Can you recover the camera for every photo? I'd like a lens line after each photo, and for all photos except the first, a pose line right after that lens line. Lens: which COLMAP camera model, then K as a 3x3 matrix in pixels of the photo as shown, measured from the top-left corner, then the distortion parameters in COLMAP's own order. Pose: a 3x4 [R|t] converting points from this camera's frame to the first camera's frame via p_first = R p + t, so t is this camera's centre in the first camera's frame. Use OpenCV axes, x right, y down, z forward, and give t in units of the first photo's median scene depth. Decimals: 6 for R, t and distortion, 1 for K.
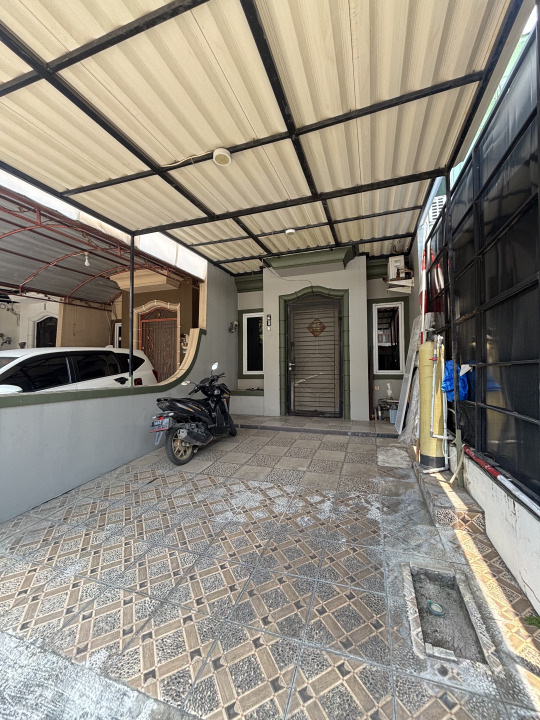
lens RADIAL K [[291.8, 0, 270.0], [0, 291.8, 361.6], [0, 0, 1]] dist [0.007935, -0.000563]
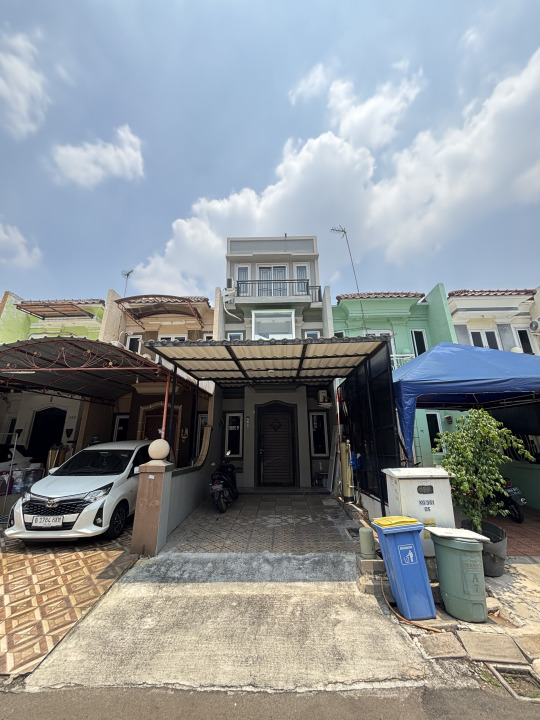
lens RADIAL K [[291.8, 0, 270.0], [0, 291.8, 361.6], [0, 0, 1]] dist [0.007935, -0.000563]
pose [[0.957341, 0.080804, 0.277433, -0.421847], [-0.006122, 0.965562, -0.260102, -0.049436], [-0.288896, 0.247308, 0.924867, -0.667000]]
